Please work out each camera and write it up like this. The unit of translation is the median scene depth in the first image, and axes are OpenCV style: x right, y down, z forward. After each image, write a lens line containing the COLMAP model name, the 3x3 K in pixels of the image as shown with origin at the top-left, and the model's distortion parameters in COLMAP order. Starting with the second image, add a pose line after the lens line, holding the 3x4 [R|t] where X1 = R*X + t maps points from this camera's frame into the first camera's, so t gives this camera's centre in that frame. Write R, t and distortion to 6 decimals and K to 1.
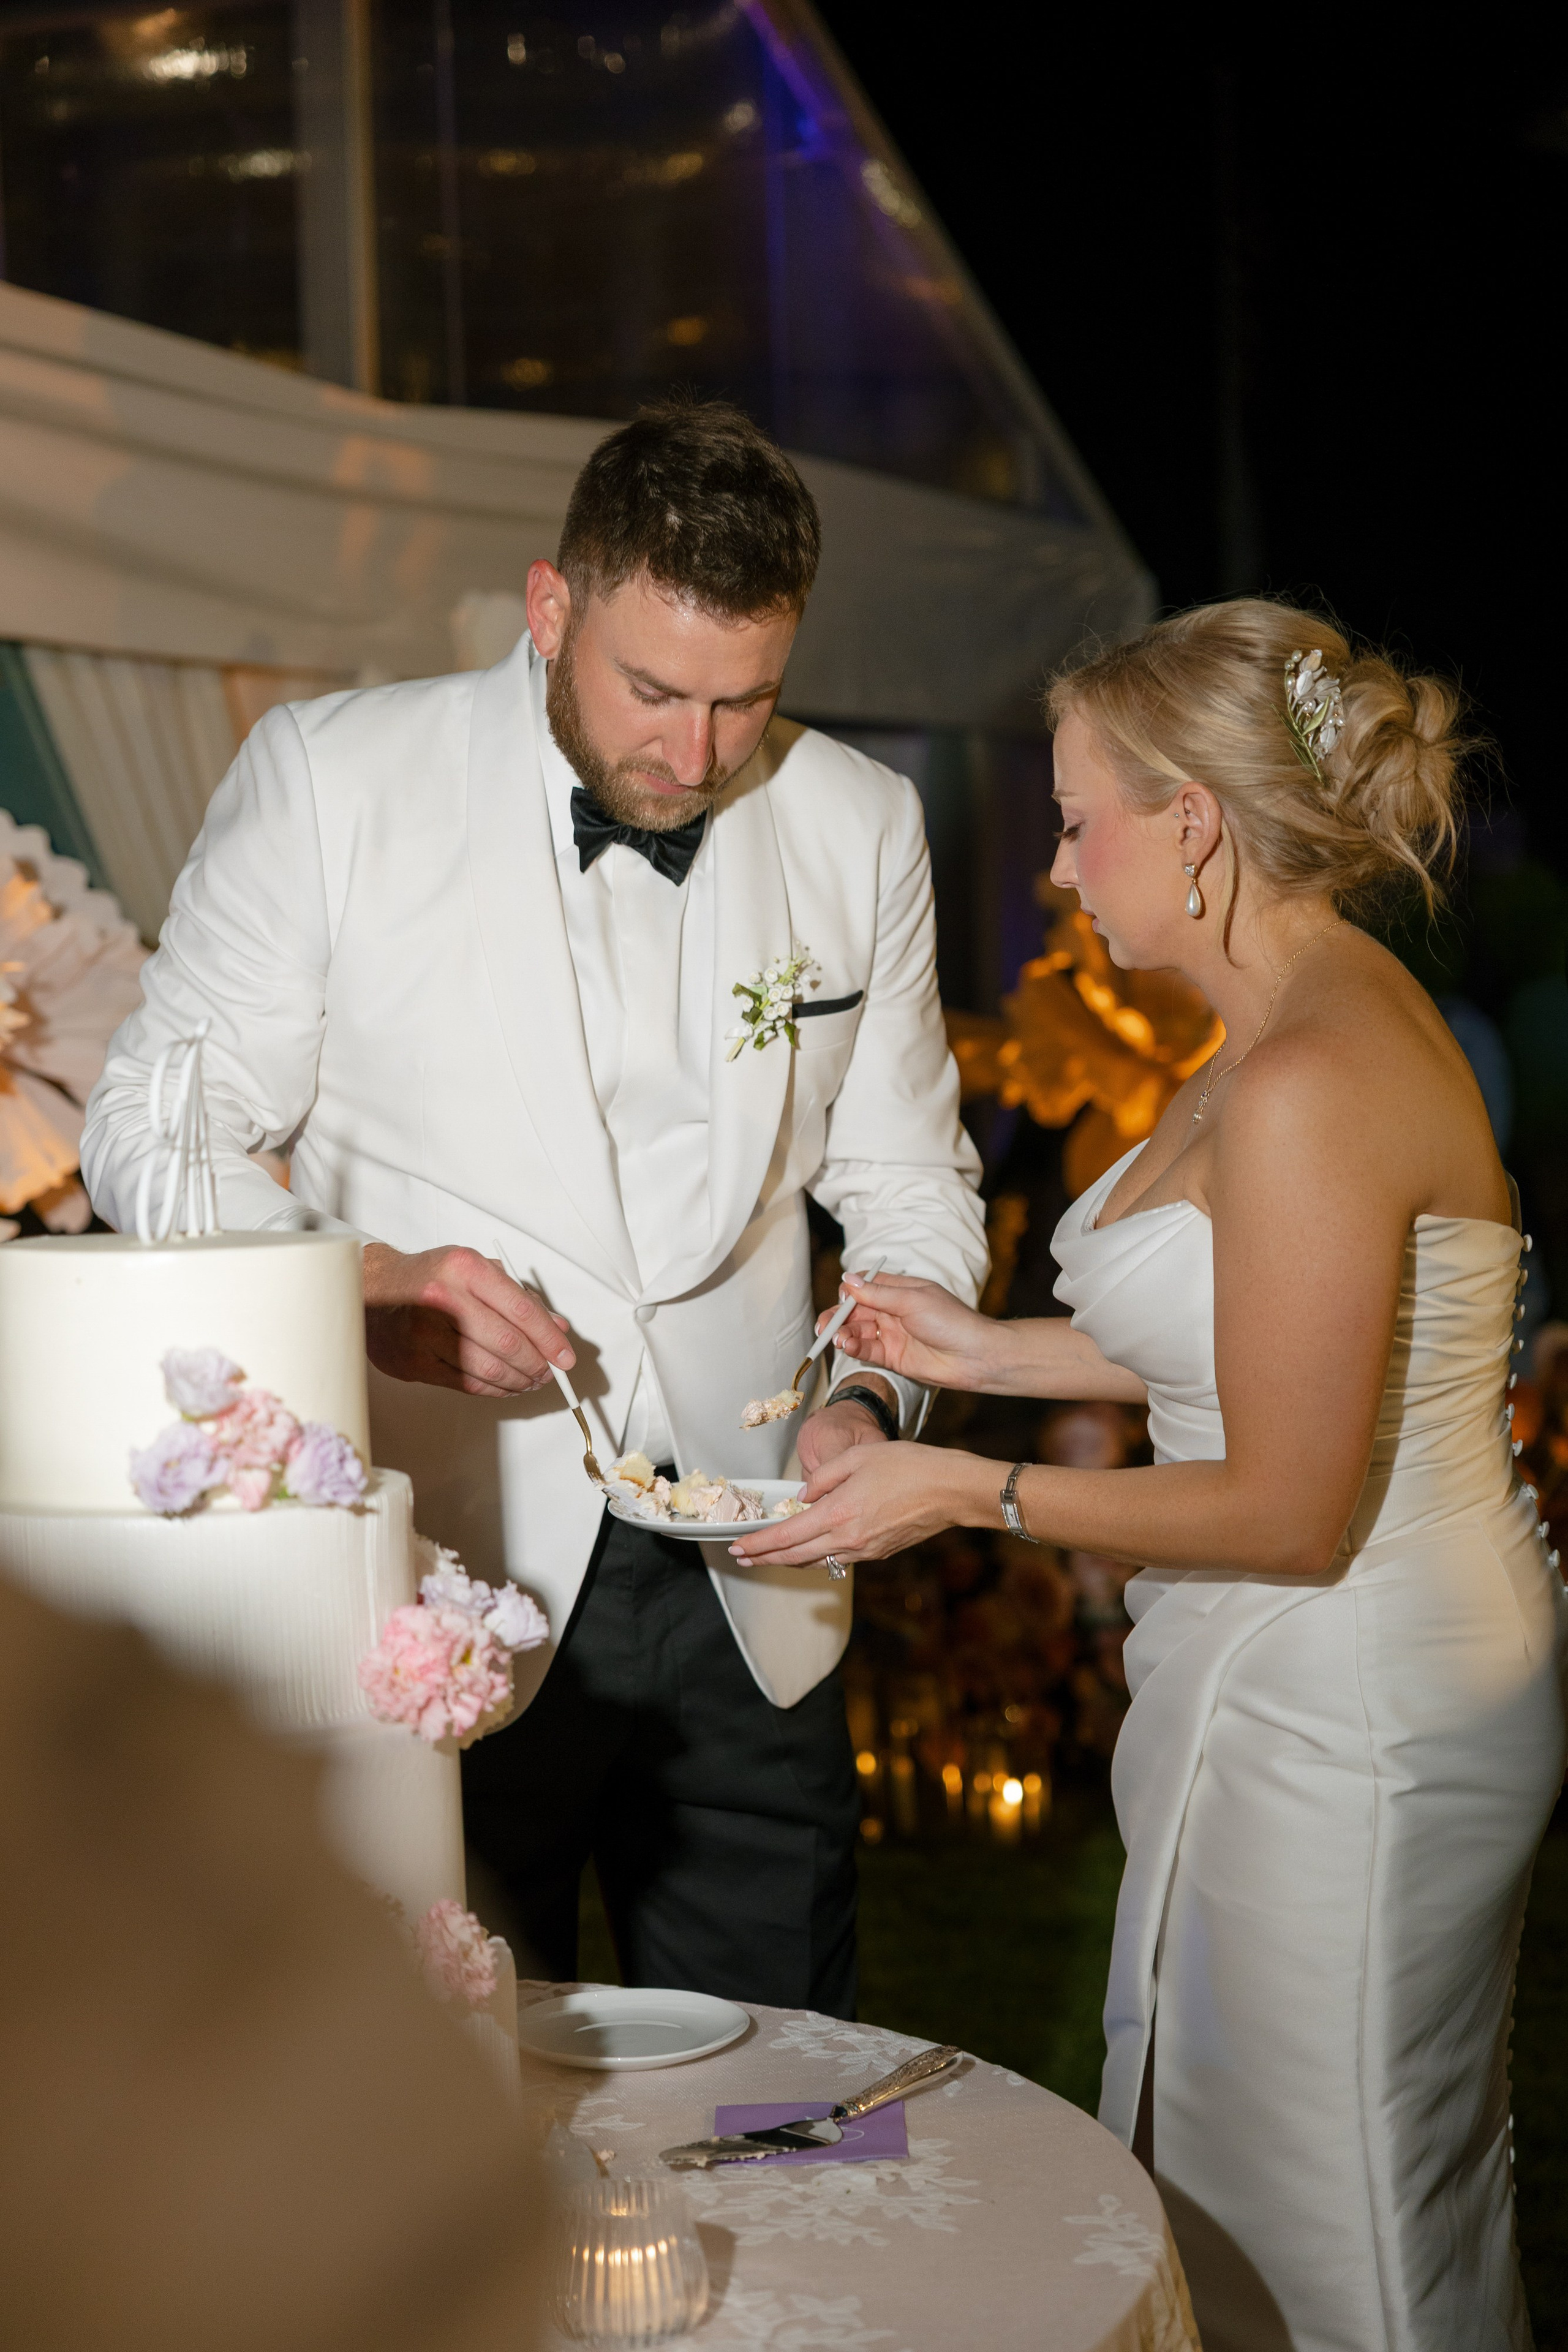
lens RADIAL K [[4106.5, 0, 776.0], [0, 4106.5, 1176.1], [0, 0, 1]] dist [0.063817, -0.127784]
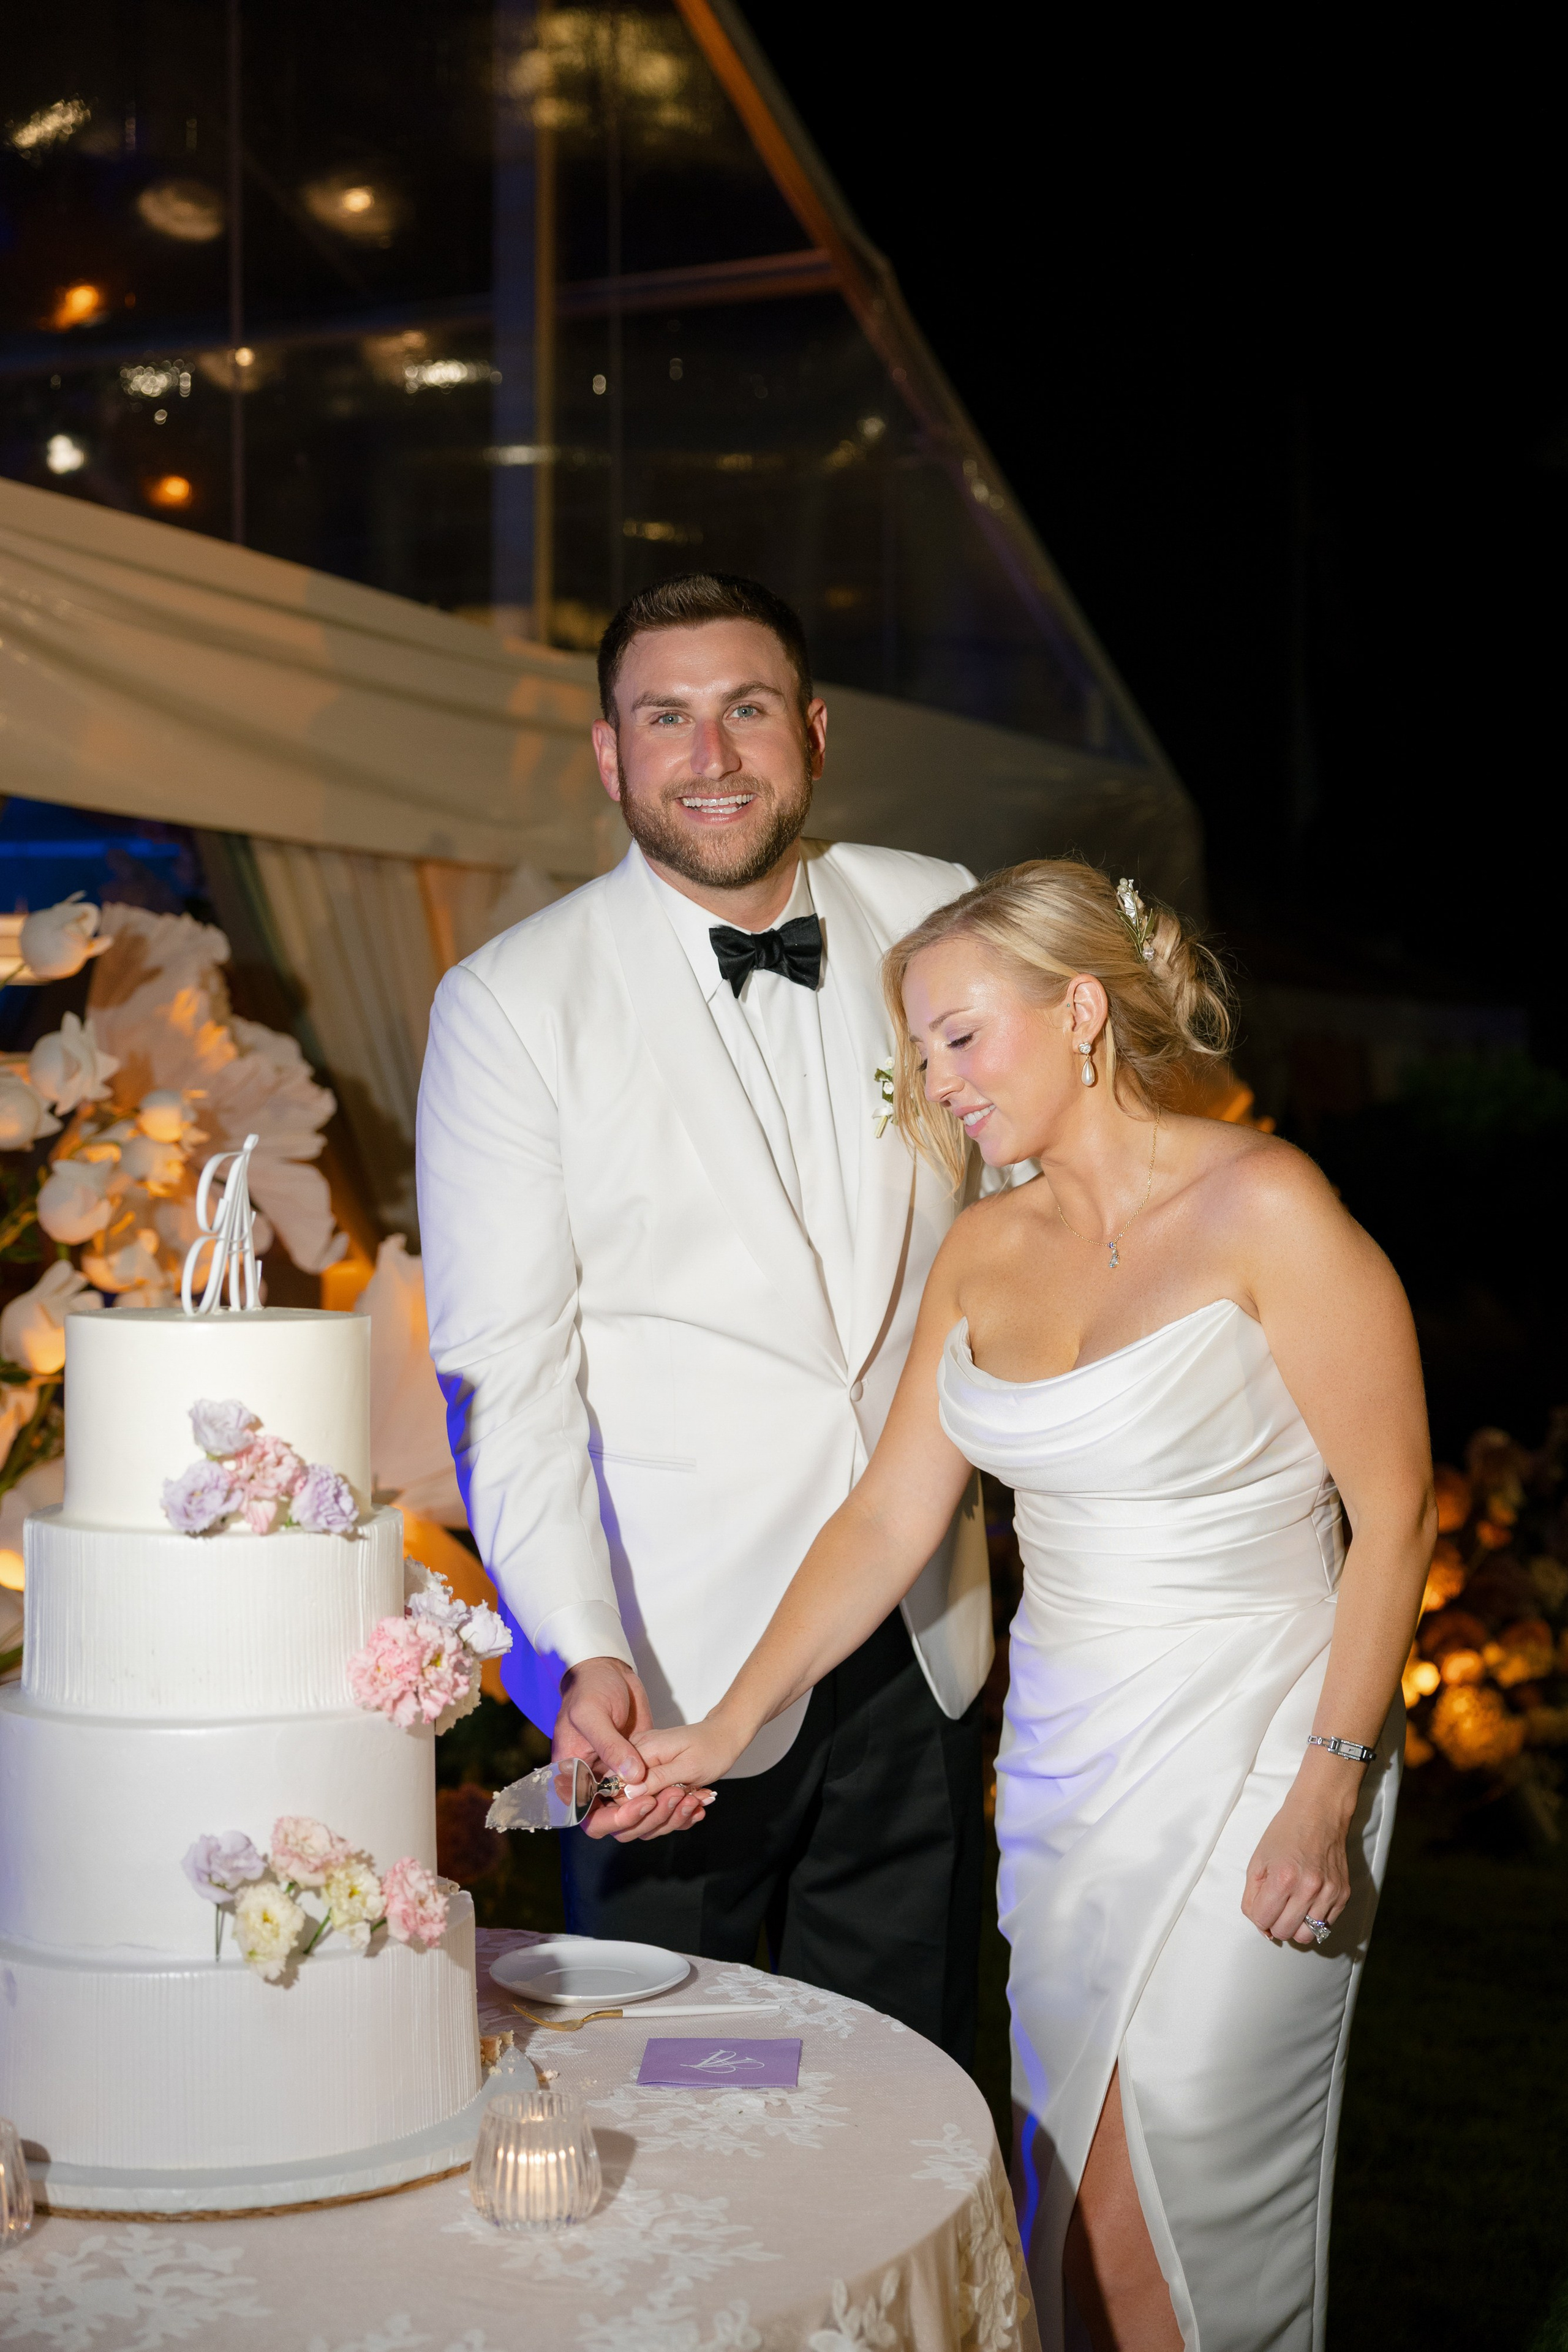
lens RADIAL K [[3368.5, 0, 782.6], [0, 3368.5, 1174.2], [0, 0, 1]] dist [0.033654, 0.009889]
pose [[0.998543, 0.030619, -0.044433, 0.066912], [-0.032101, 0.998939, -0.033034, 0.001817], [0.043375, 0.034412, 0.998466, -0.007085]]
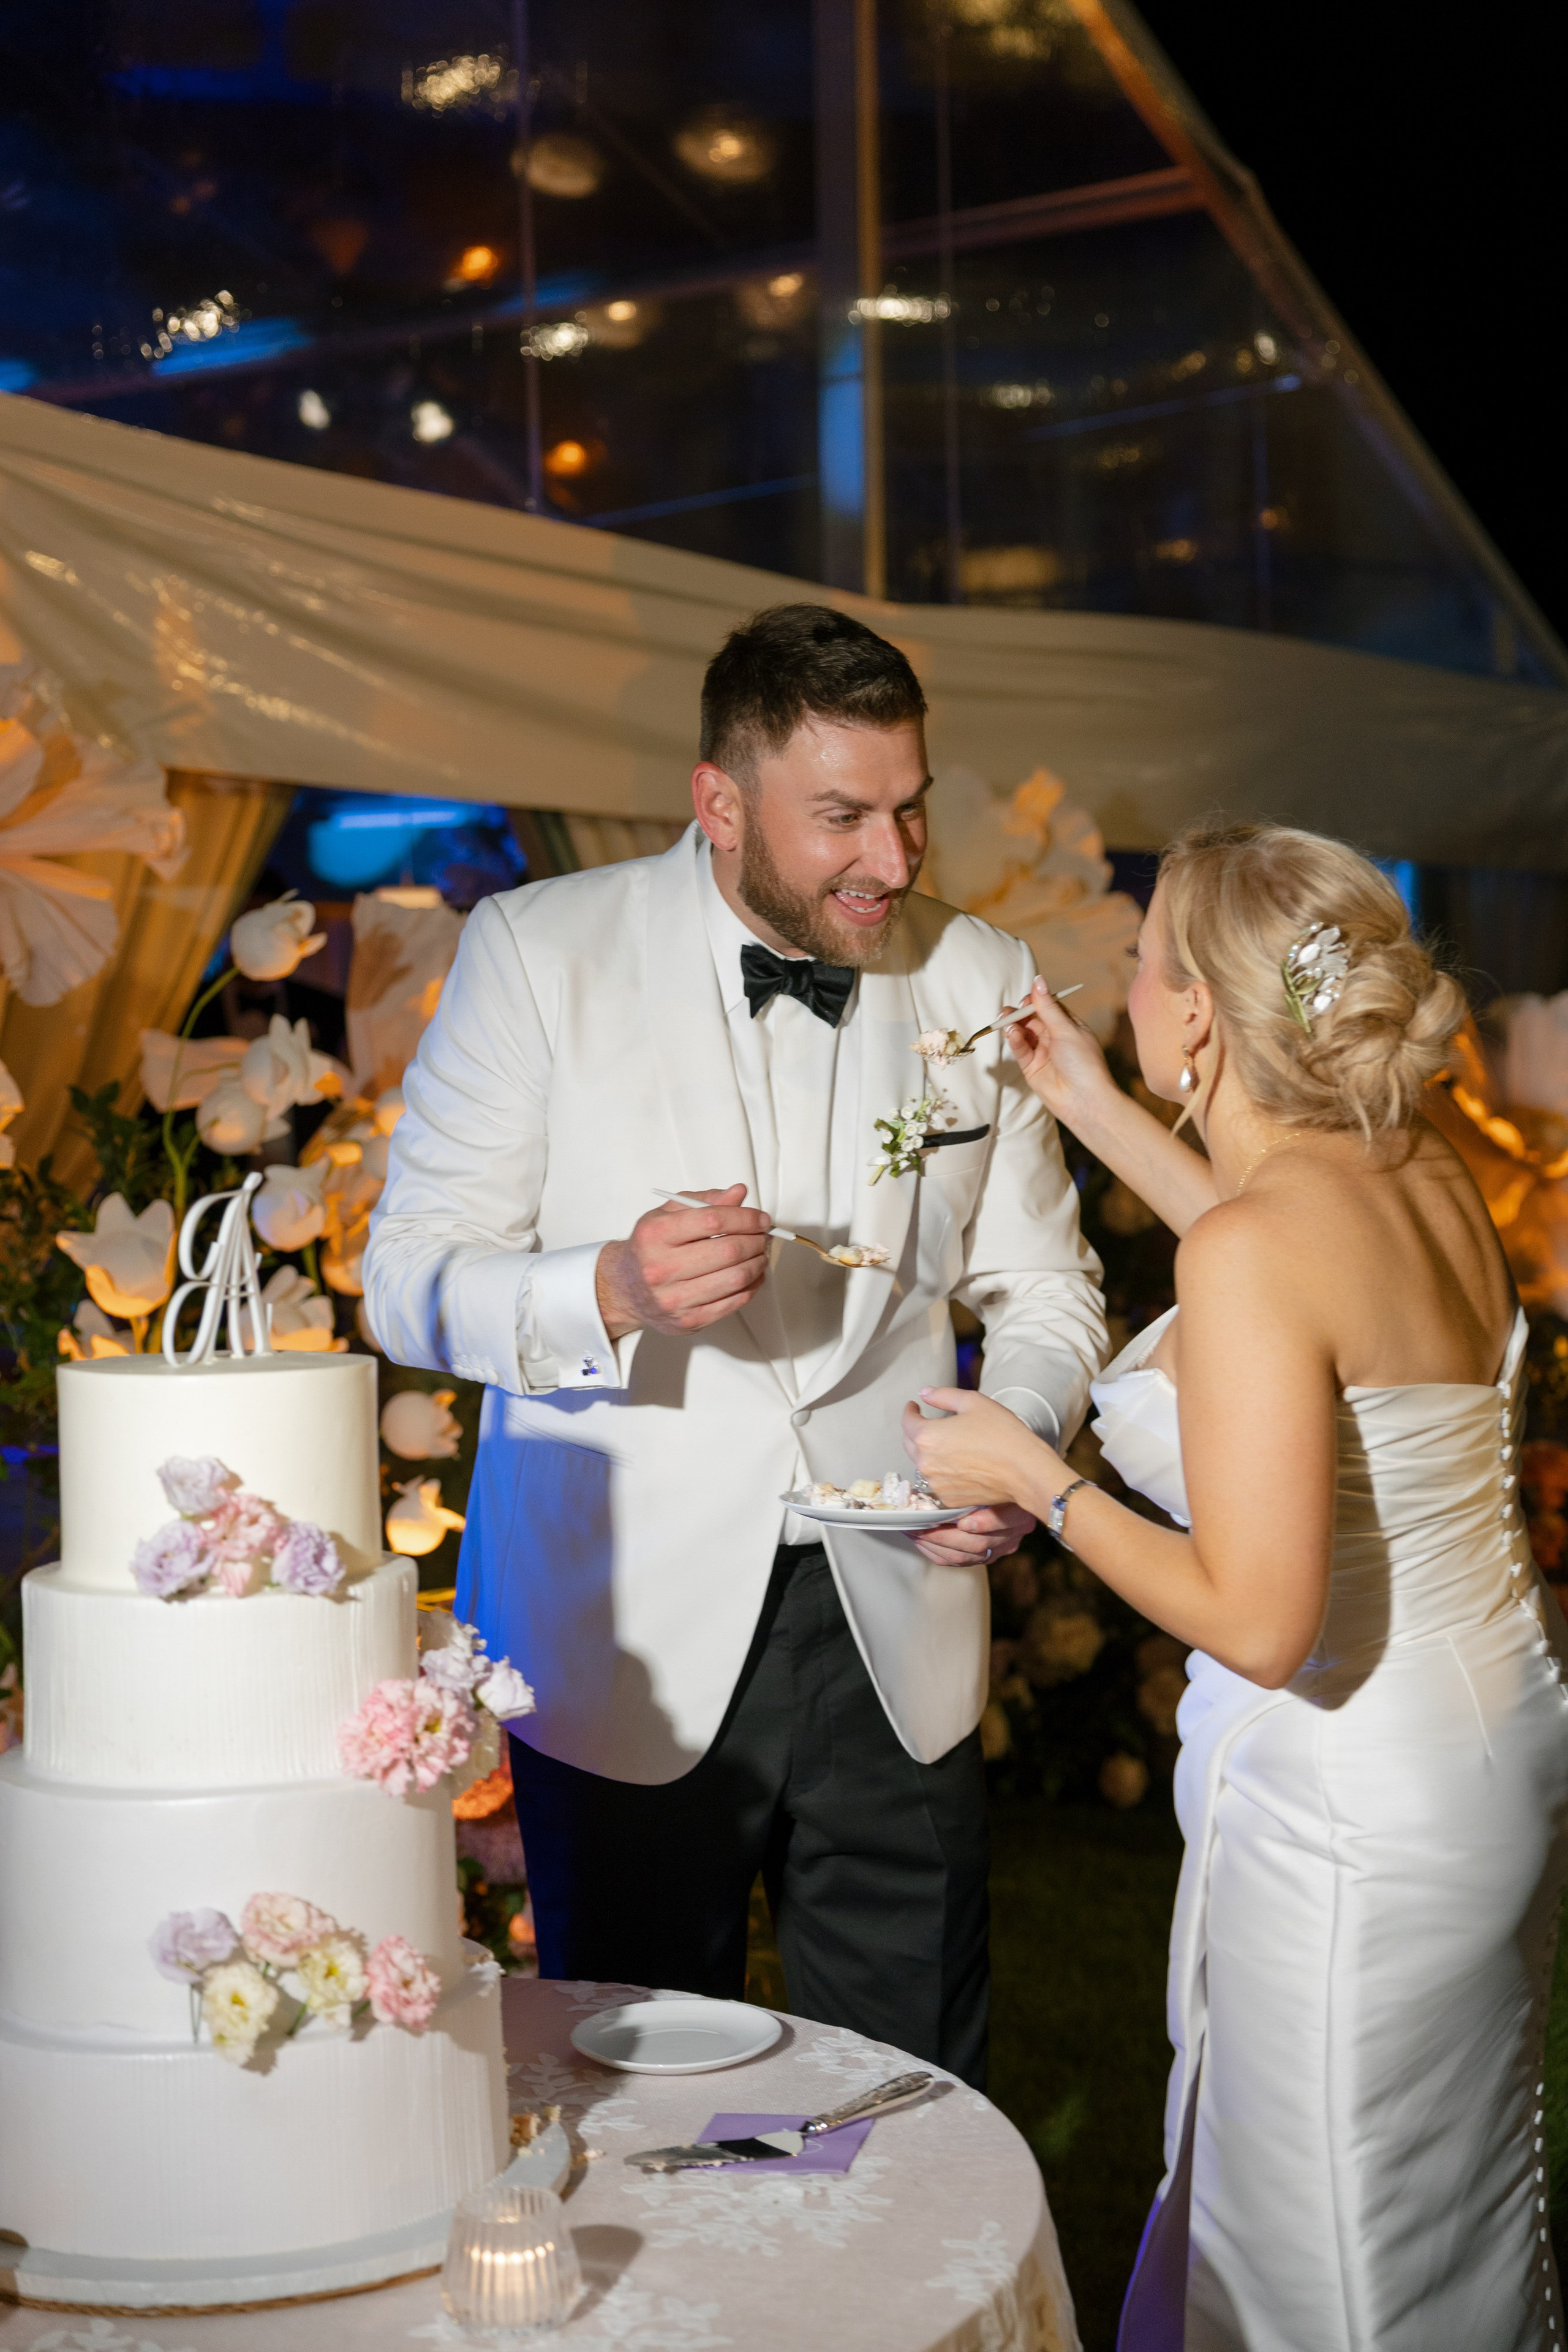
lens RADIAL K [[3431.6, 0, 784.0], [0, 3431.6, 1176.0], [0, 0, 1]] dist [0.032509, 0.027291]
pose [[0.981159, 0.011554, -0.192855, 0.204590], [-0.014100, 0.999831, -0.011834, -0.028389], [0.192686, 0.014330, 0.981156, 0.056943]]
